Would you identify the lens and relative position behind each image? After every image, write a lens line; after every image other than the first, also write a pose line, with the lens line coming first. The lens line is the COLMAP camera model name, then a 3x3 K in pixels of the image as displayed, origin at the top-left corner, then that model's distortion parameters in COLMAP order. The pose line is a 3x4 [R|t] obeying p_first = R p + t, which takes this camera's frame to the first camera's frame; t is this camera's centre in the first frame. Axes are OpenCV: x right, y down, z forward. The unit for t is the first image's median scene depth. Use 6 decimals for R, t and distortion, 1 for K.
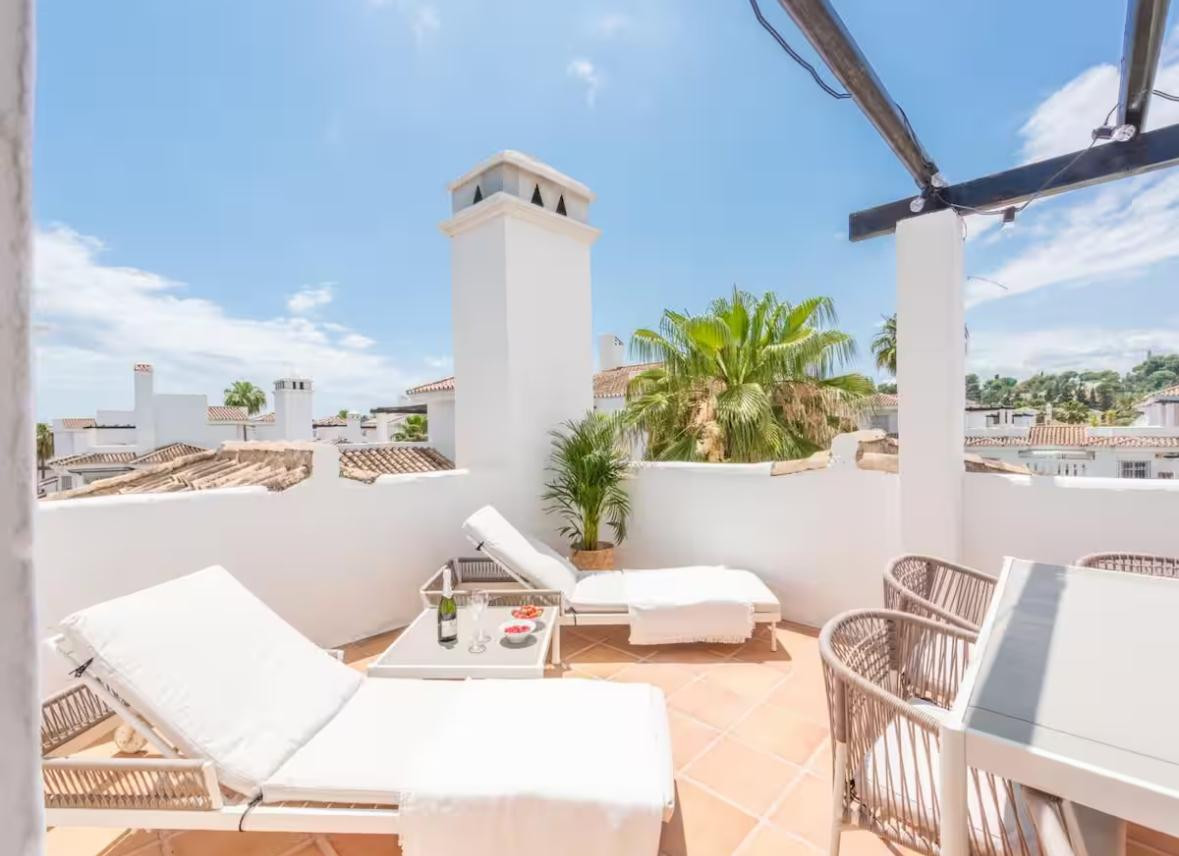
lens RADIAL K [[545.7, 0, 589.5], [0, 545.7, 428.0], [0, 0, 1]] dist [0.002558, 0.000101]
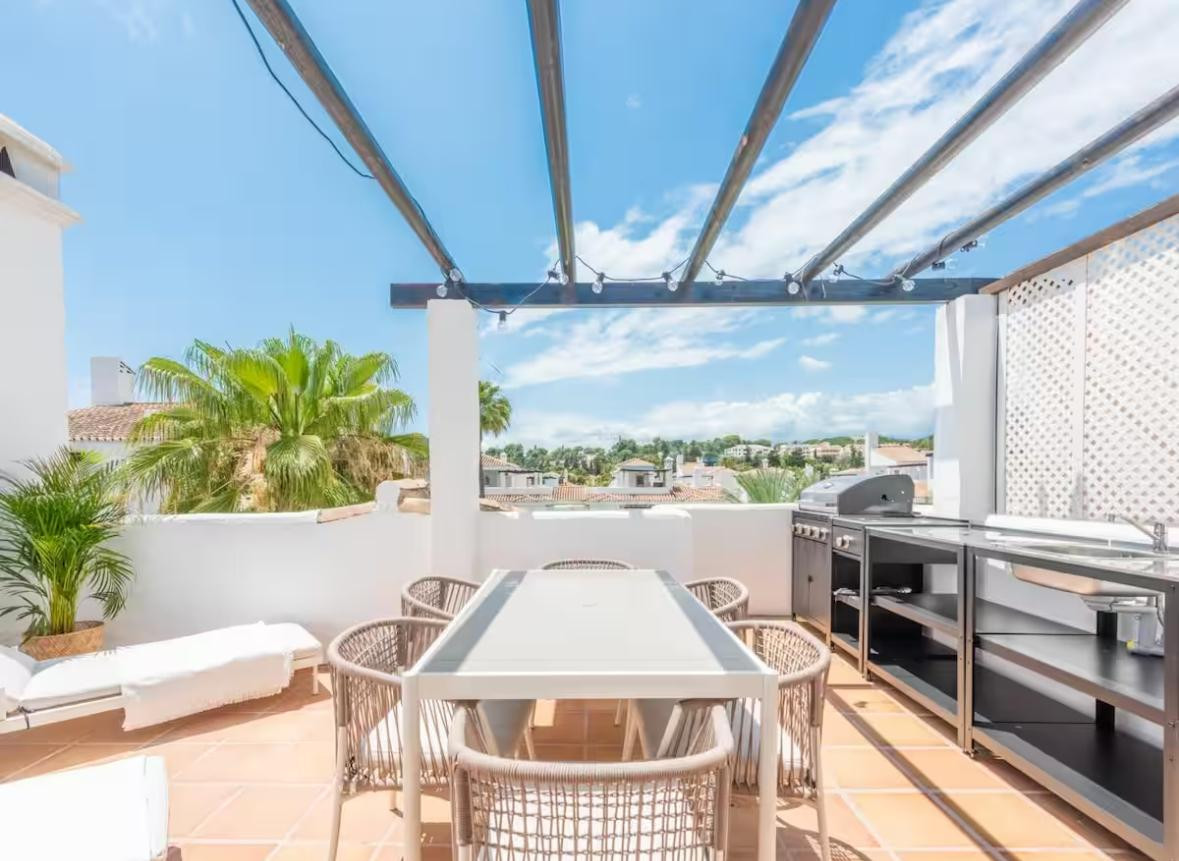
lens RADIAL K [[539.5, 0, 604.1], [0, 539.5, 489.6], [0, 0, 1]] dist [0.027208, -0.013524]
pose [[0.718413, 0.004413, 0.695603, 0.013662], [-0.008198, 0.999964, 0.002124, 0.015649], [-0.695569, -0.007229, 0.718423, -0.067245]]
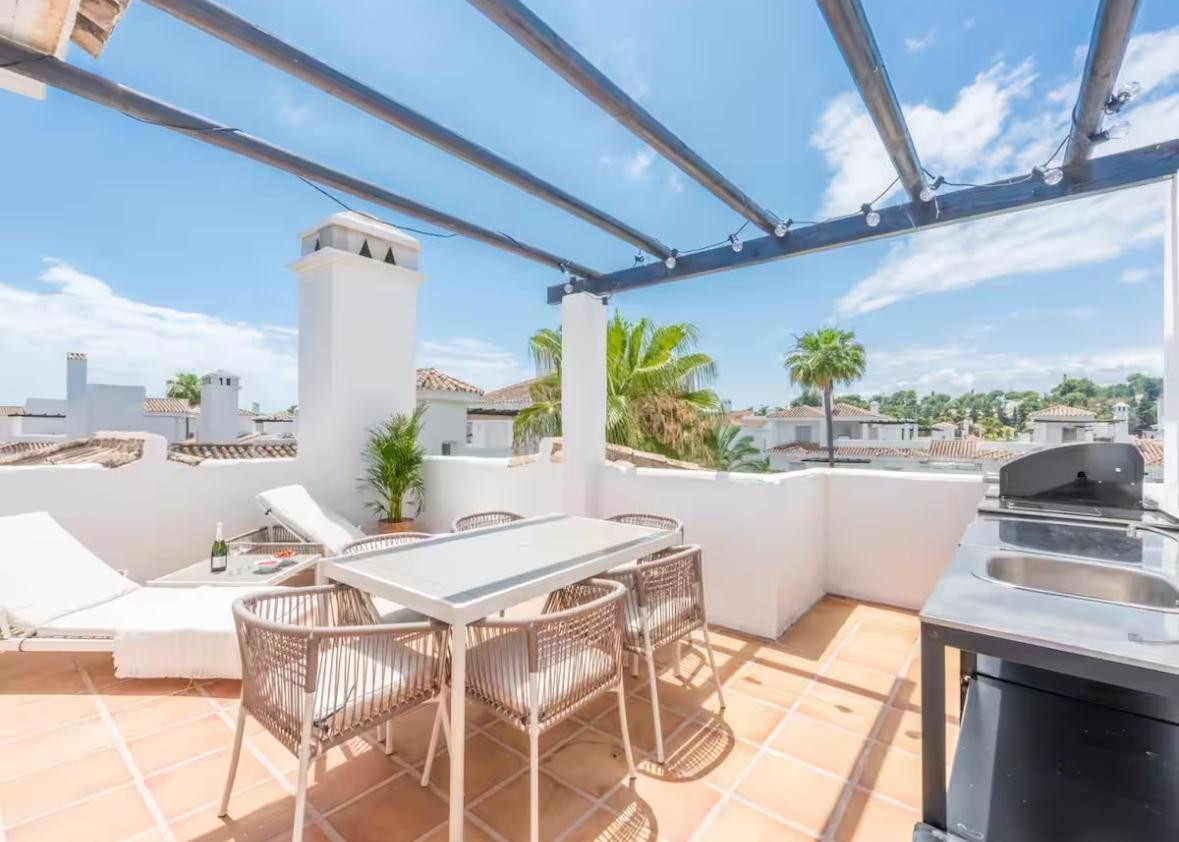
lens RADIAL K [[527.1, 0, 589.5], [0, 527.1, 421.0], [0, 0, 1]] dist [0.029302, -0.015951]
pose [[0.996544, 0.029028, 0.077836, 0.346645], [-0.027586, 0.999428, -0.019540, -0.007197], [-0.078358, 0.017325, 0.996775, -0.291812]]
